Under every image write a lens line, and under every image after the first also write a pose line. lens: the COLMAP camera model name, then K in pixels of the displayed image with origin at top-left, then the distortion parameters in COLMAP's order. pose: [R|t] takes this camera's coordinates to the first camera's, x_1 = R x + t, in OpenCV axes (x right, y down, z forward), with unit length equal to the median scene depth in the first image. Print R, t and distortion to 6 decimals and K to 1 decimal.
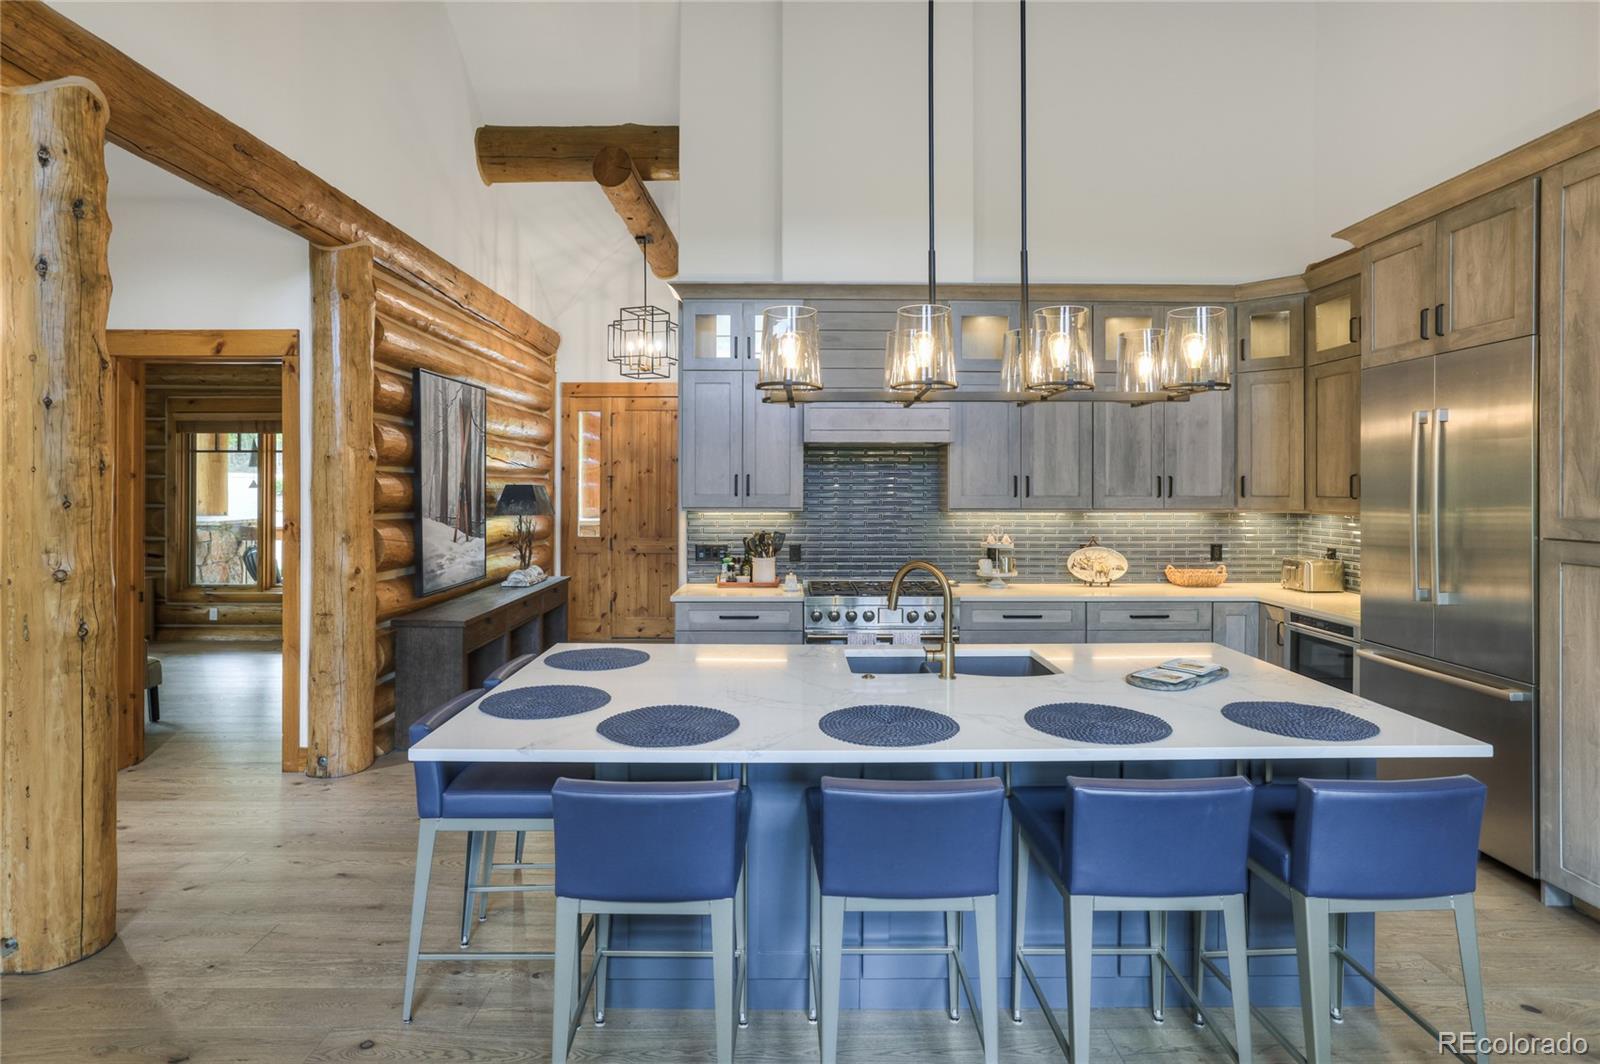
lens RADIAL K [[809.1, 0, 799.6], [0, 809.1, 486.3], [0, 0, 1]] dist [-0.034967, 0.000013]
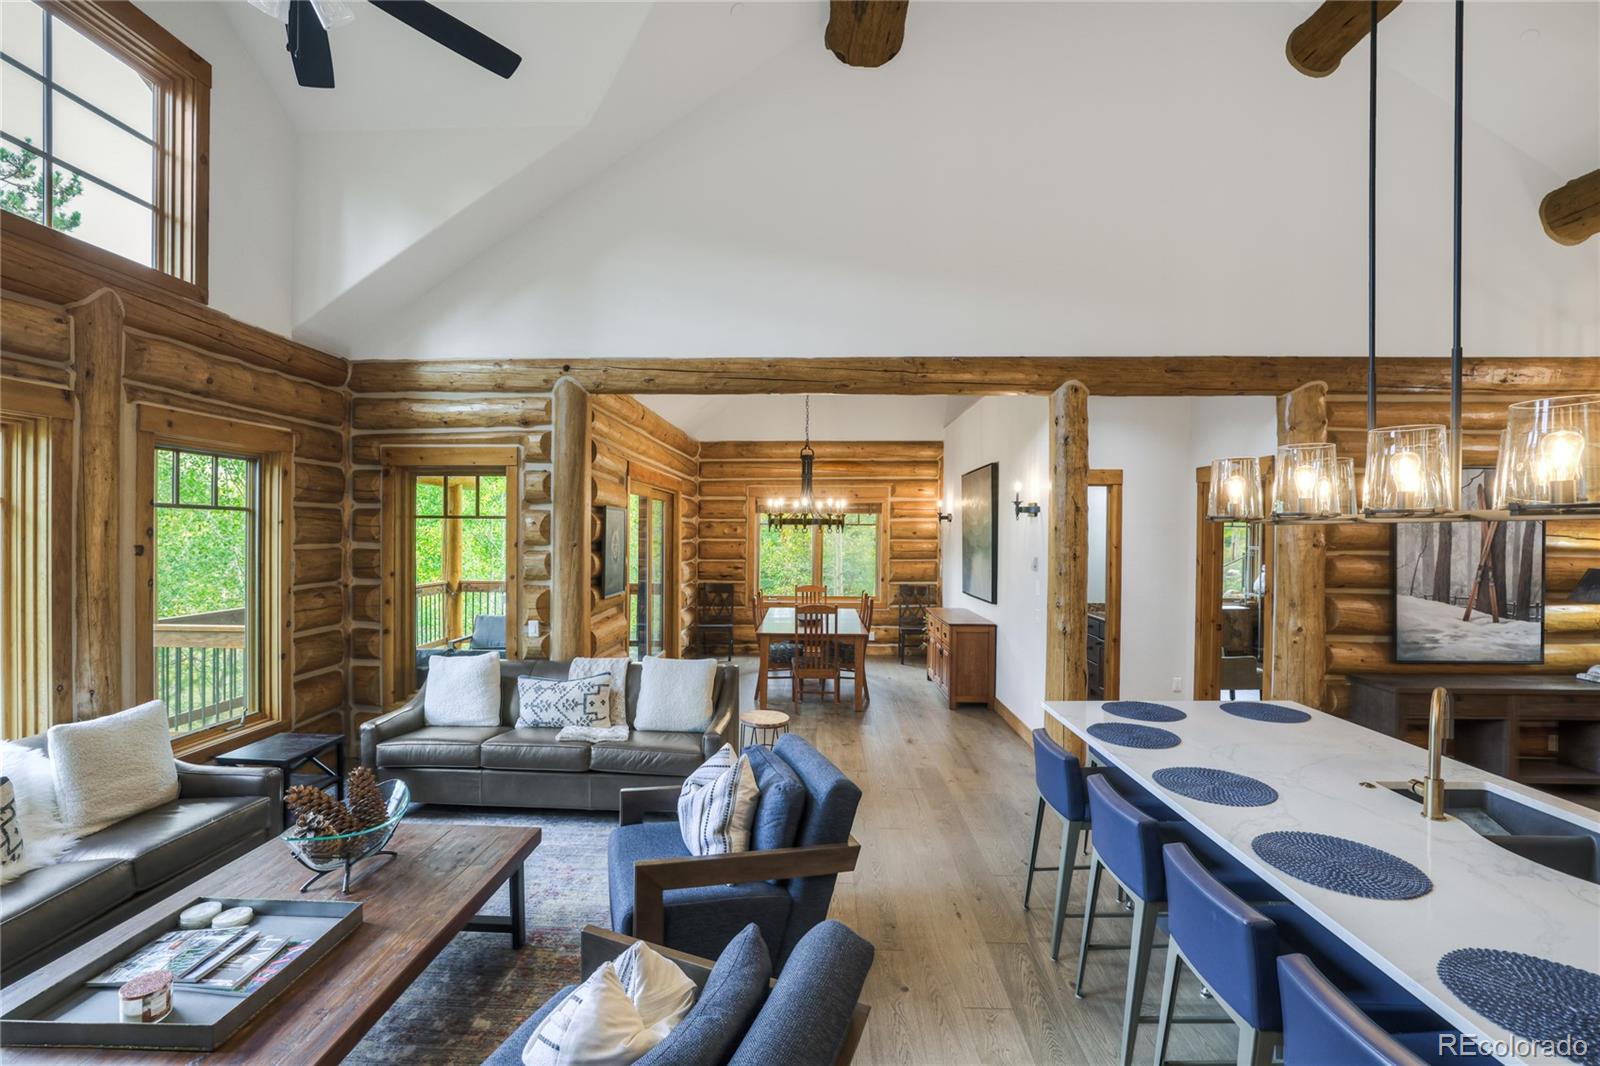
lens RADIAL K [[675.8, 0, 798.1], [0, 675.8, 536.4], [0, 0, 1]] dist [-0.030909, 0.000119]
pose [[-0.043437, 0.009243, -0.999013, 0.476087], [-0.007517, 0.999926, 0.009578, -0.044216], [0.999028, 0.007926, -0.043364, 0.158138]]
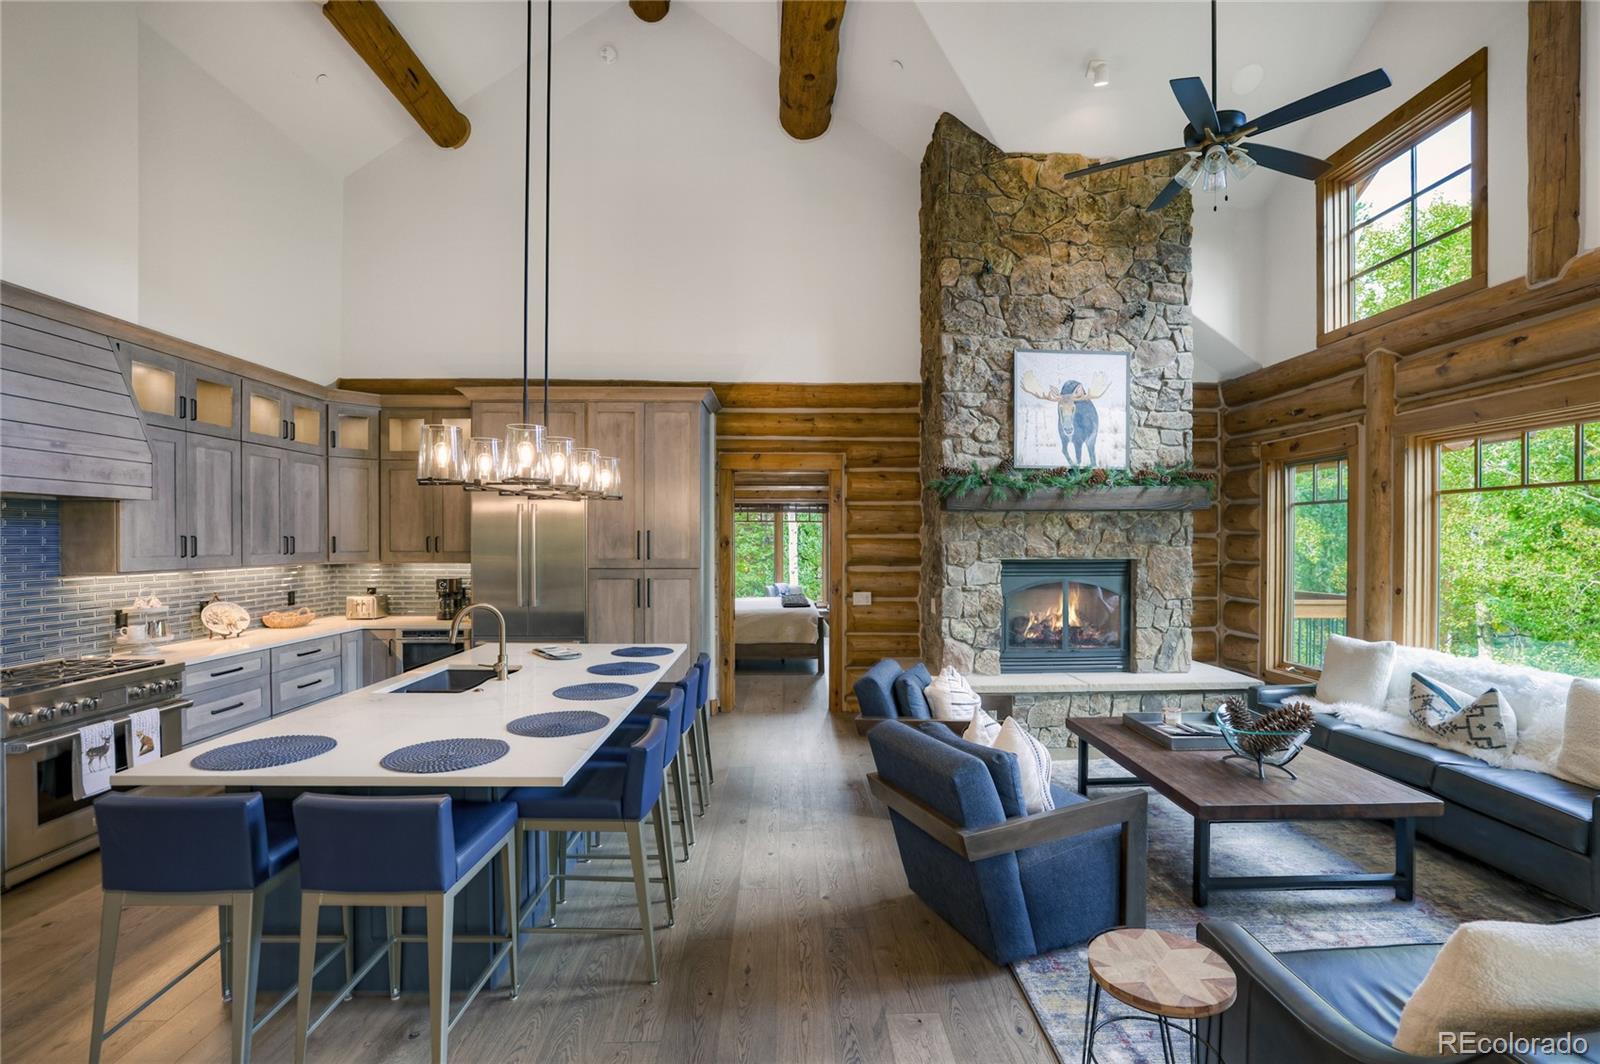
lens RADIAL K [[696.5, 0, 796.4], [0, 696.5, 522.2], [0, 0, 1]] dist [-0.041966, 0.016077]
pose [[-0.008860, 0.023149, 0.999693, -0.572321], [0.001176, 0.999732, -0.023139, -0.009266], [-0.999960, 0.000970, -0.008884, 0.255169]]
